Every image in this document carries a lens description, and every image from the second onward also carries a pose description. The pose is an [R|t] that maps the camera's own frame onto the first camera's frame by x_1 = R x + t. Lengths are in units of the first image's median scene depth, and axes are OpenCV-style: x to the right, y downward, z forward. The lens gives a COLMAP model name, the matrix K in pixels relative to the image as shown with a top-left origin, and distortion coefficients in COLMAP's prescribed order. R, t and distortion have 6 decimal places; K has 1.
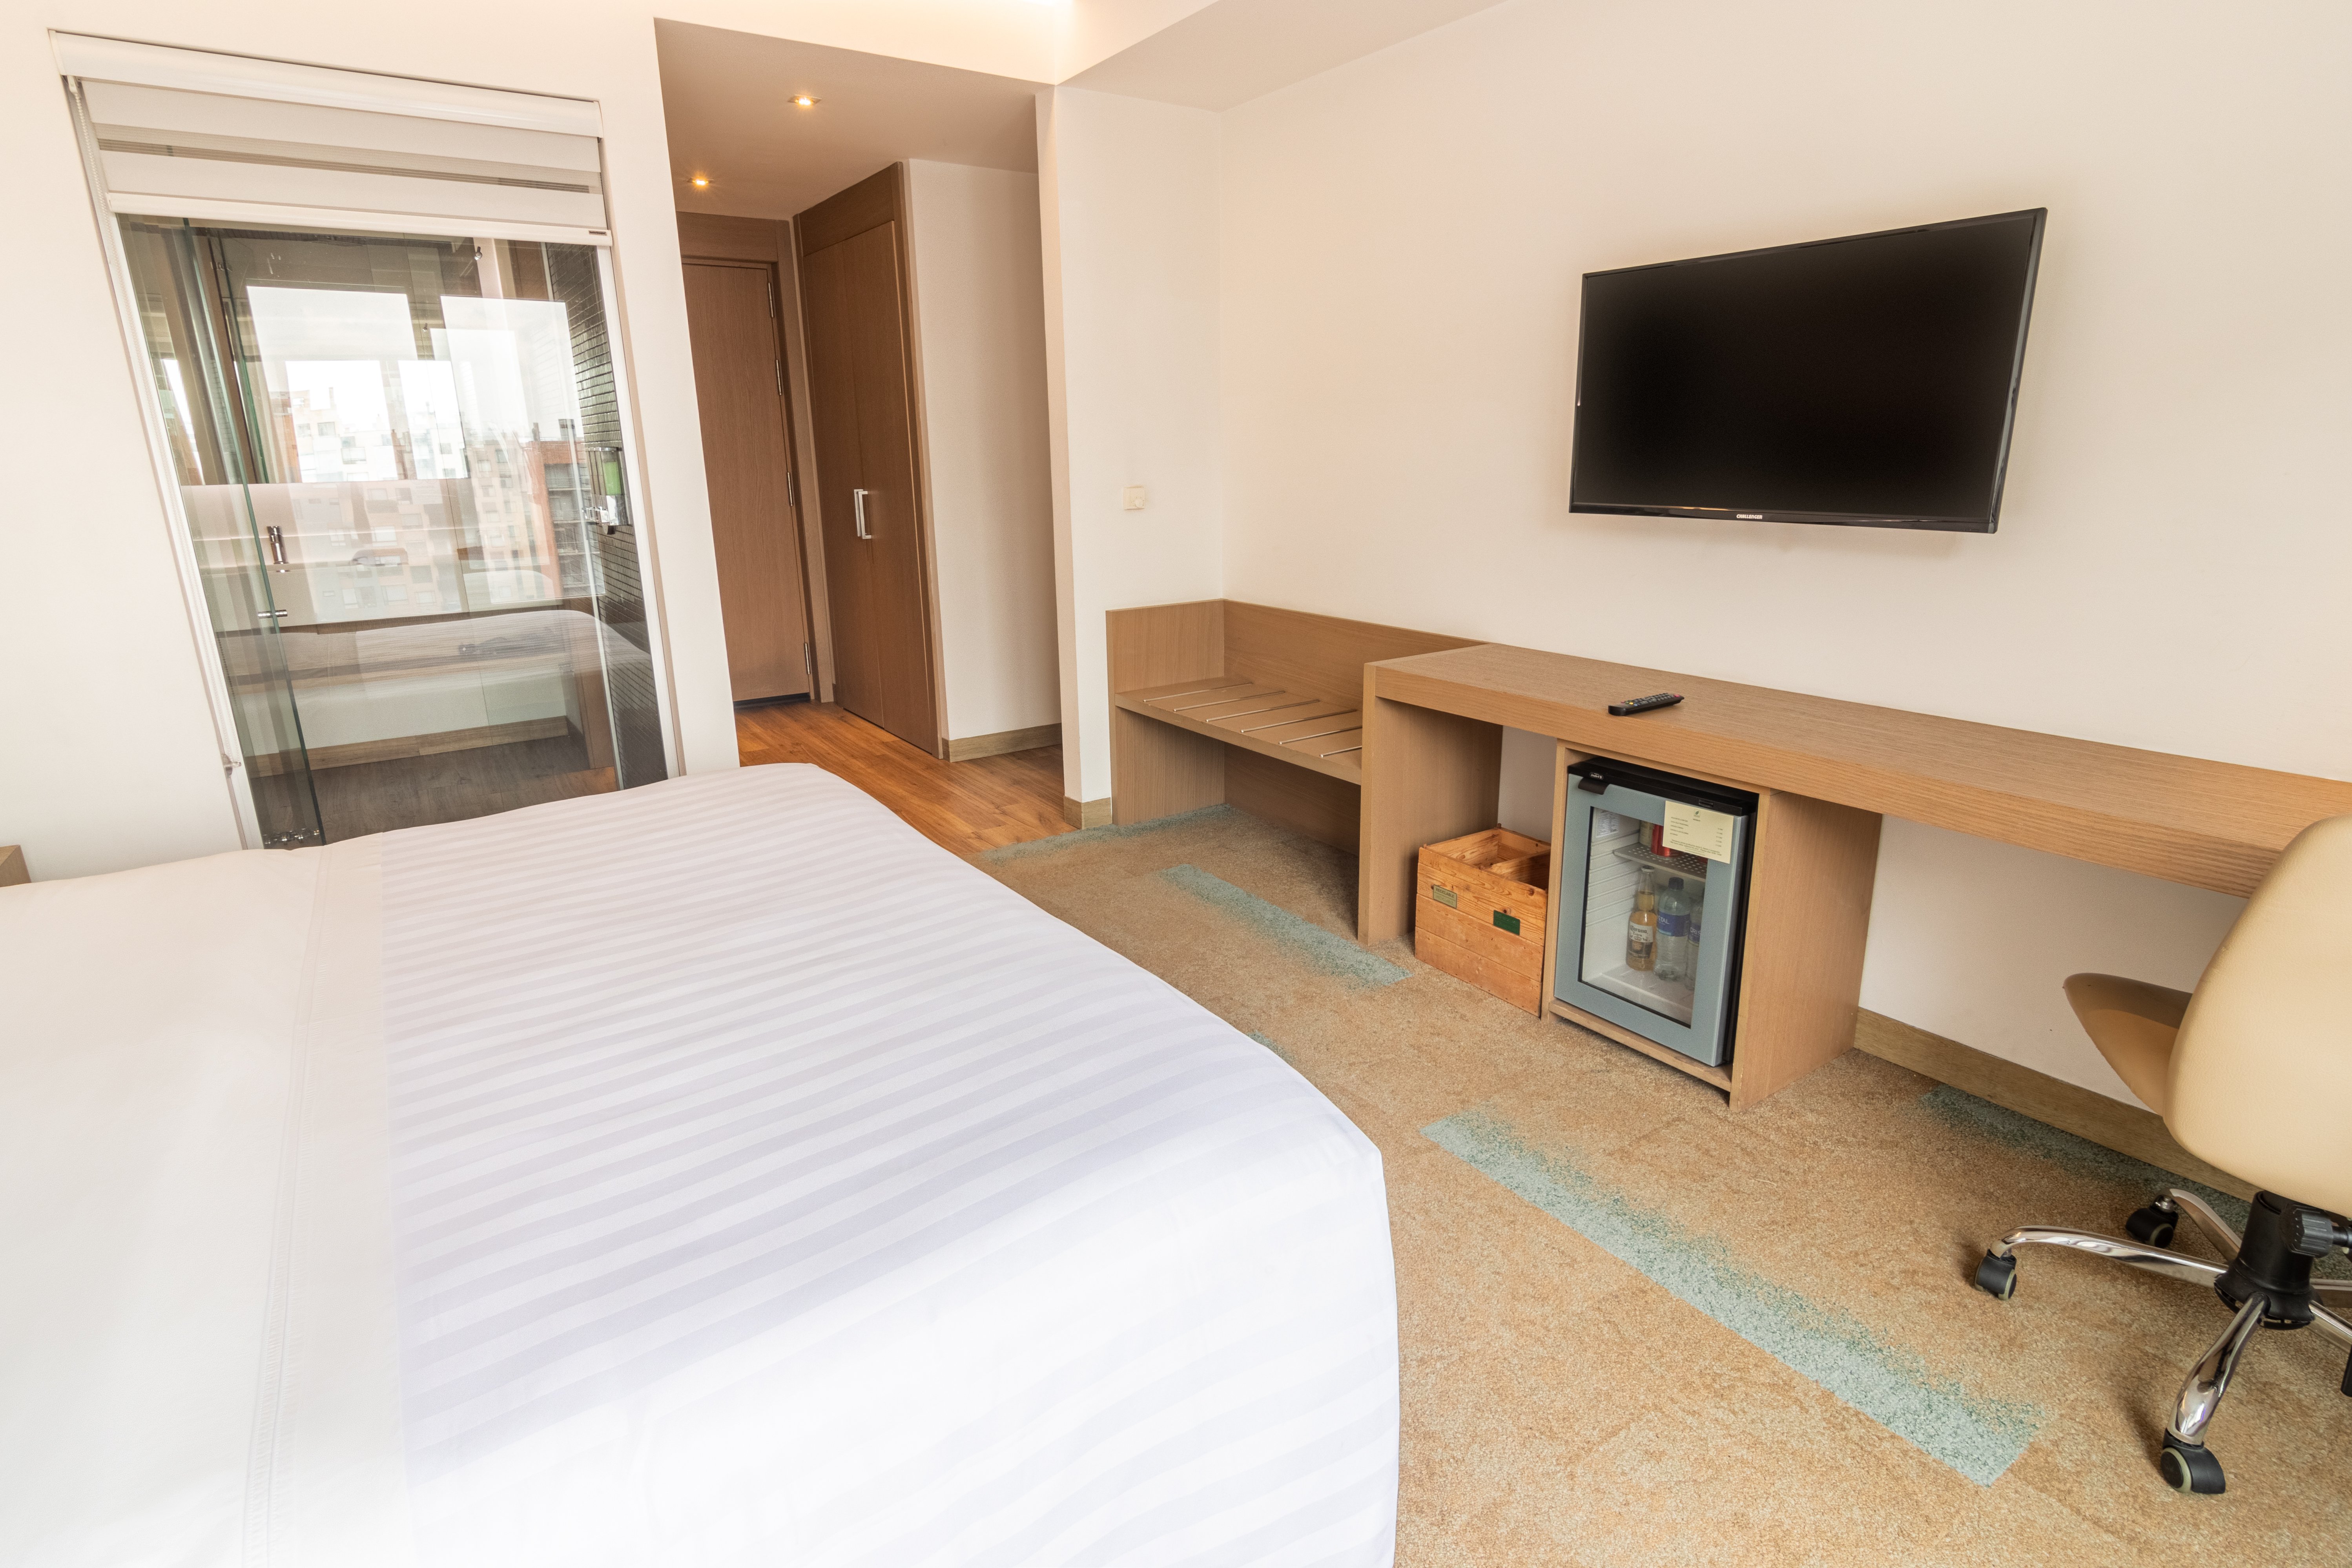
lens RADIAL K [[1199.1, 0, 1155.6], [0, 1199.1, 784.6], [0, 0, 1]] dist [-0.003512, 0.000684]
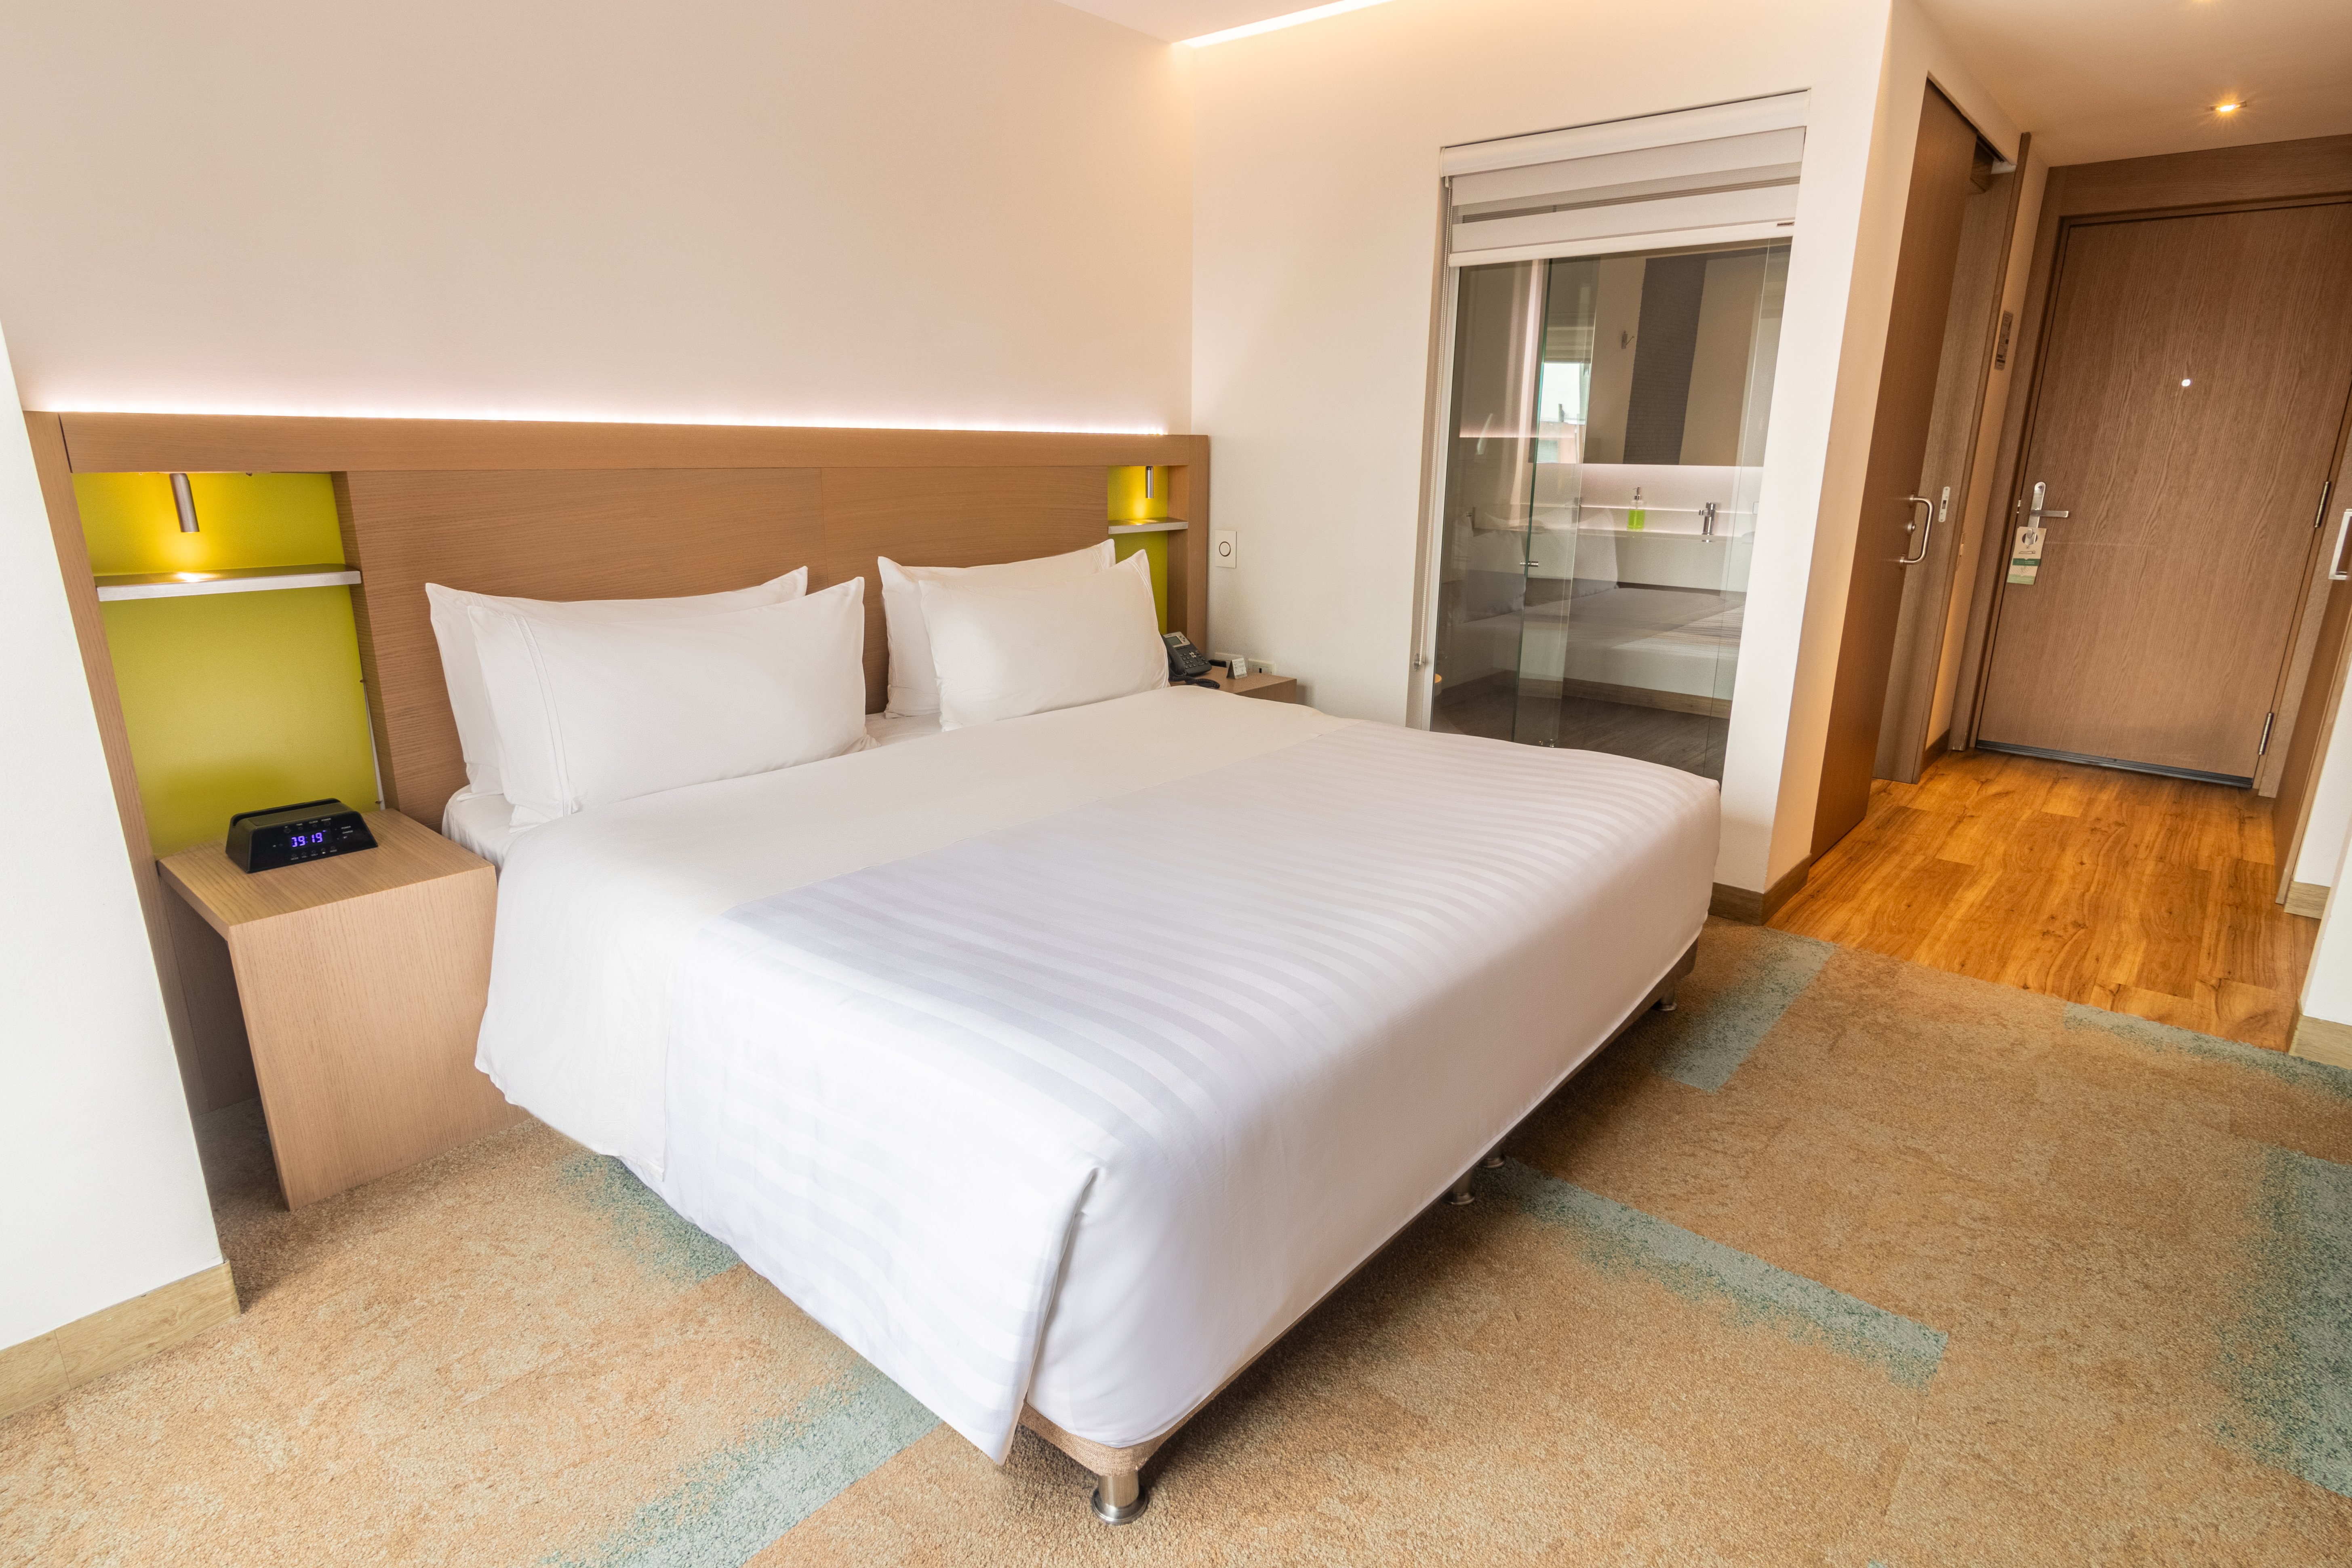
lens RADIAL K [[1199.1, 0, 1170.2], [0, 1199.1, 790.3], [0, 0, 1]] dist [-0.003512, 0.000684]
pose [[0.261729, 0.286459, -0.921650, 0.465832], [-0.274117, 0.937676, 0.213597, -0.094693], [0.925396, 0.196736, 0.323940, 0.306091]]
